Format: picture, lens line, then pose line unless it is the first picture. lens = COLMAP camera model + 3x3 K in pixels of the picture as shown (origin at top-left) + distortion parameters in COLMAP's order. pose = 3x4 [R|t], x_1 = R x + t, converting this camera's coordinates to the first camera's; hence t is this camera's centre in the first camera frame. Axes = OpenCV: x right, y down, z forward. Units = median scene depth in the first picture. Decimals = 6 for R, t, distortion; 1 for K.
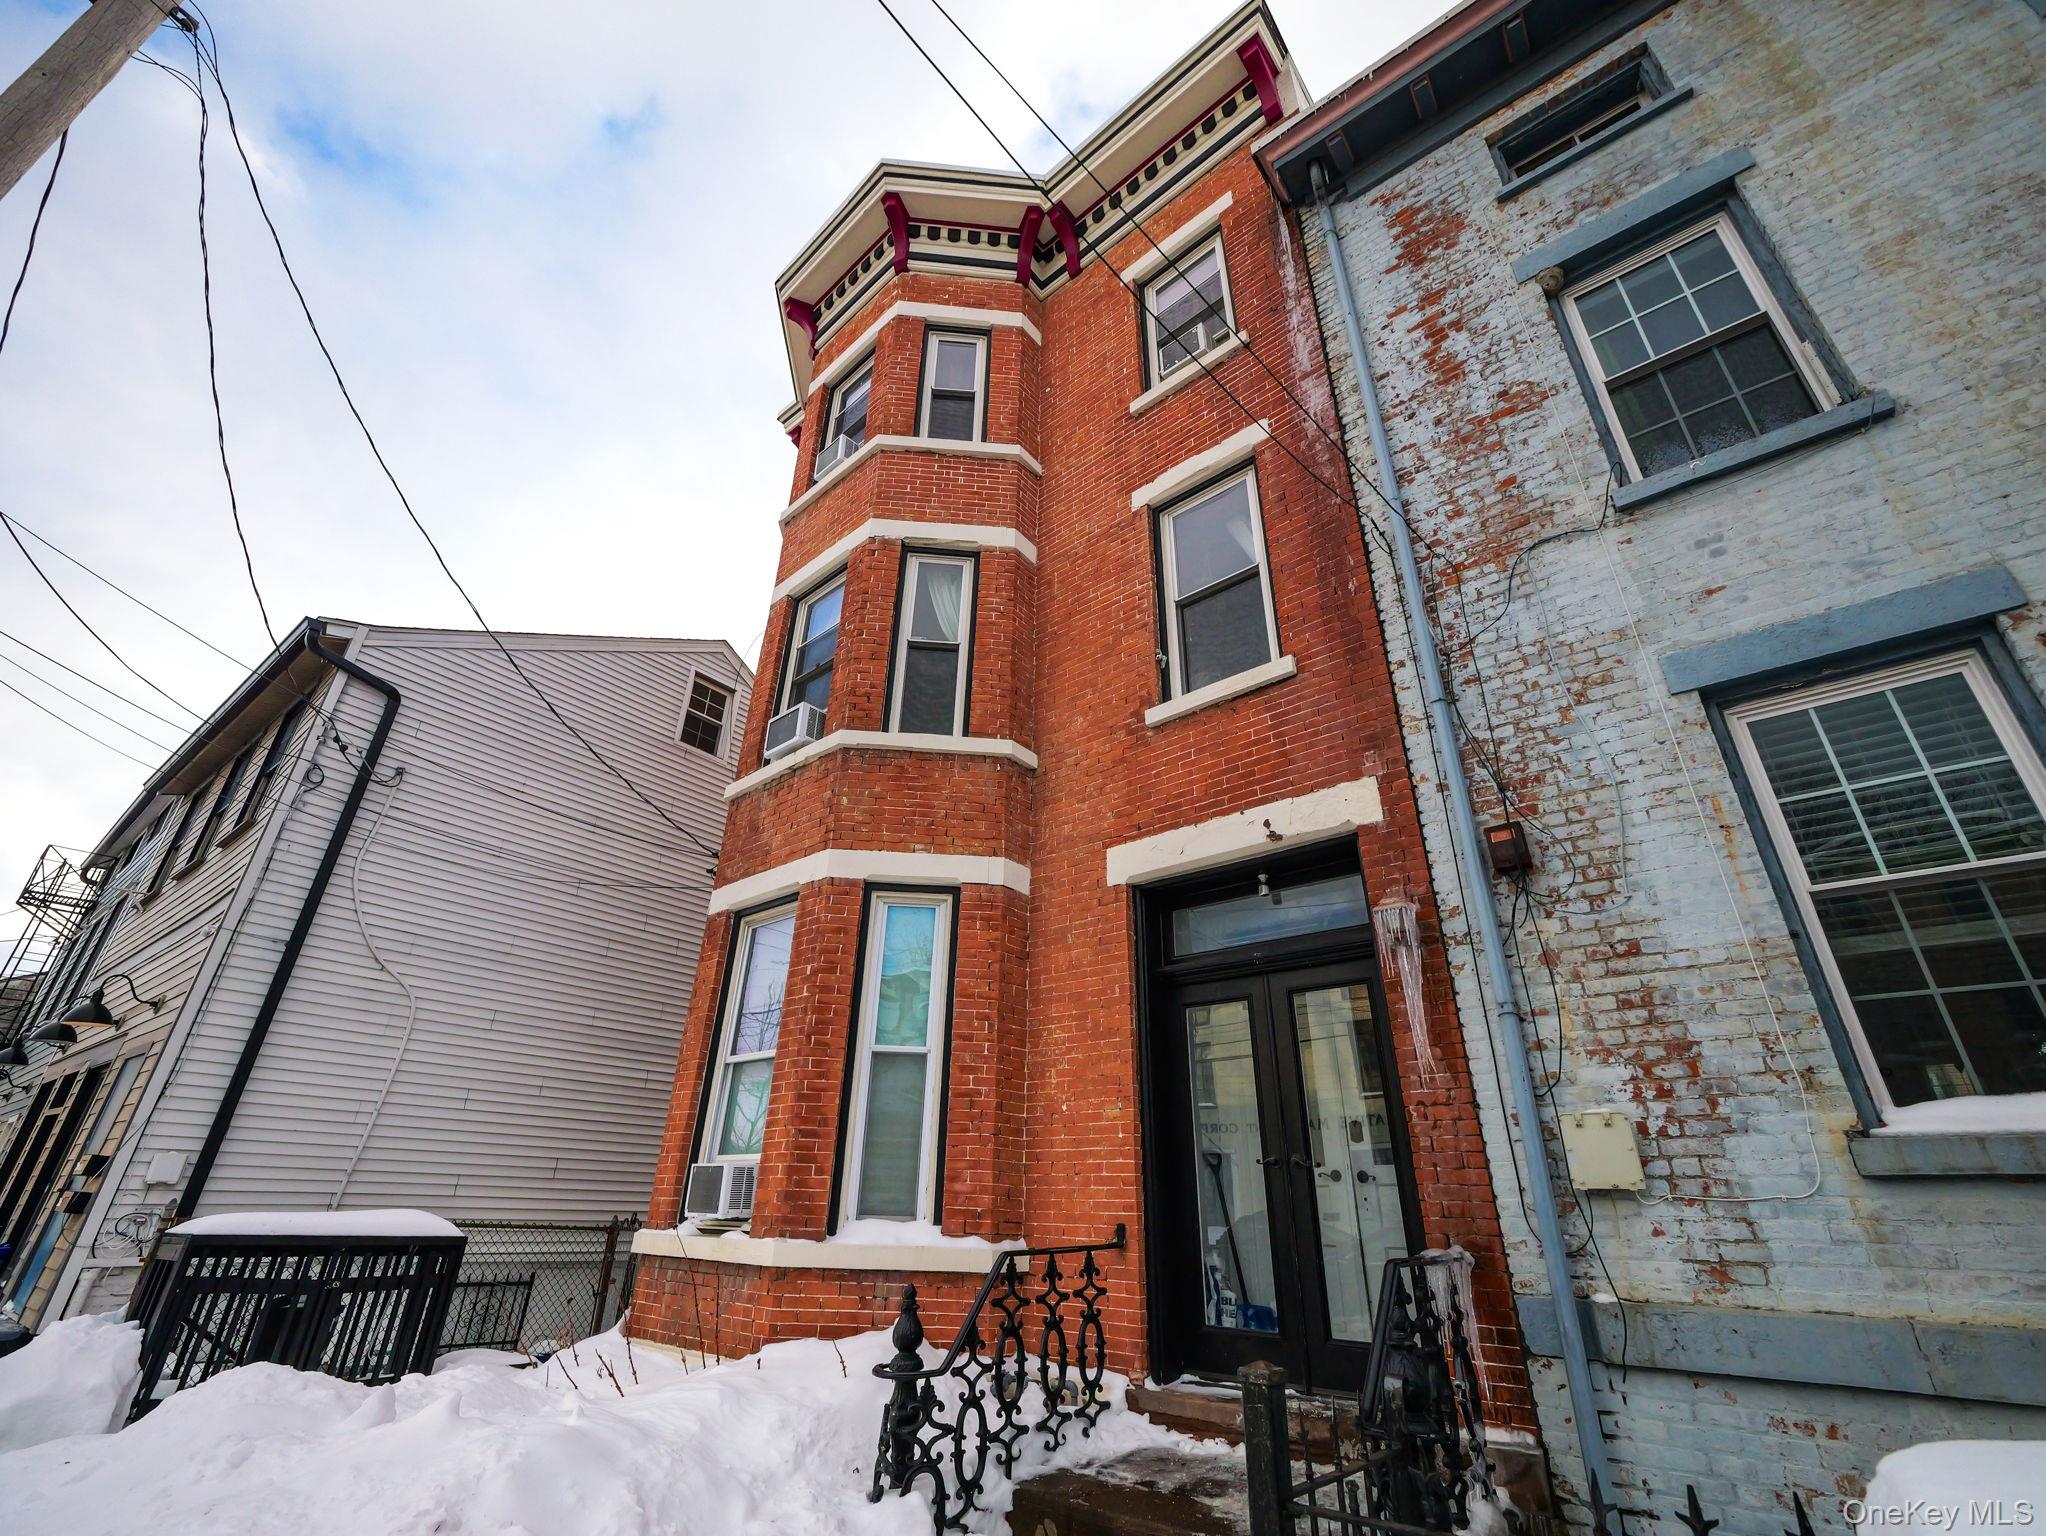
lens RADIAL K [[864.5, 0, 1023.0], [0, 864.5, 768.0], [0, 0, 1]] dist [0.000024, -0.000039]
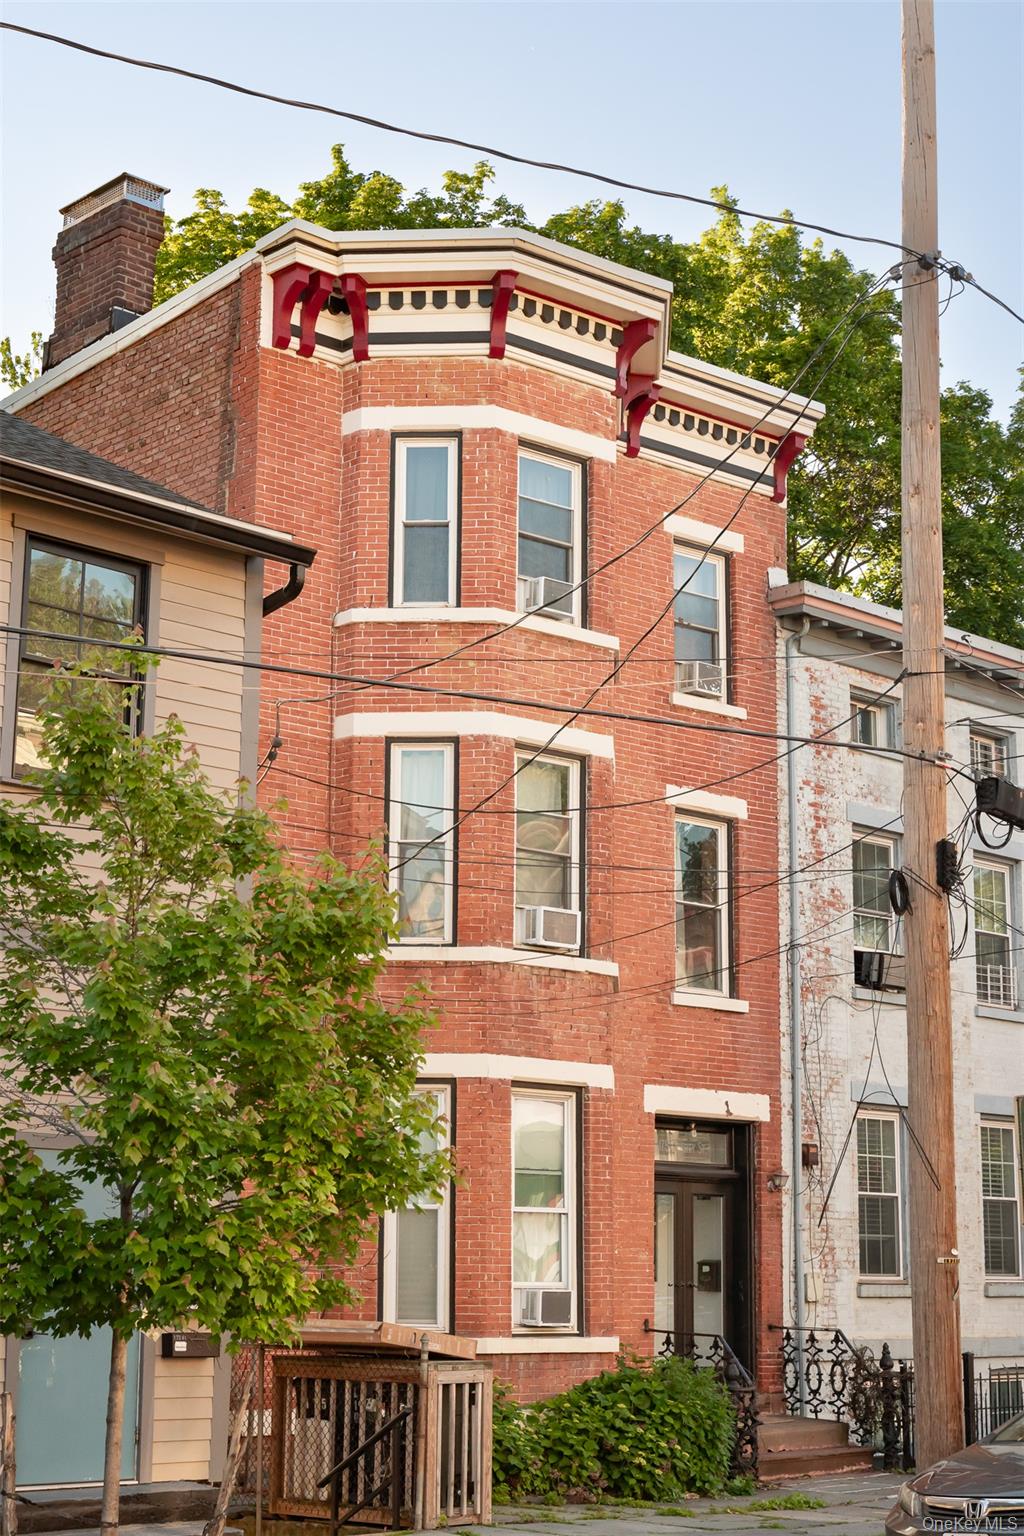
lens RADIAL K [[2538.0, 0, 512.0], [0, 2538.0, 768.0], [0, 0, 1]] dist [0.020218, 0.033199]
pose [[0.121164, 0.179928, 0.976189, -5.182184], [-0.455142, 0.884033, -0.106450, 0.222777], [-0.882137, -0.431407, 0.189005, 0.775217]]
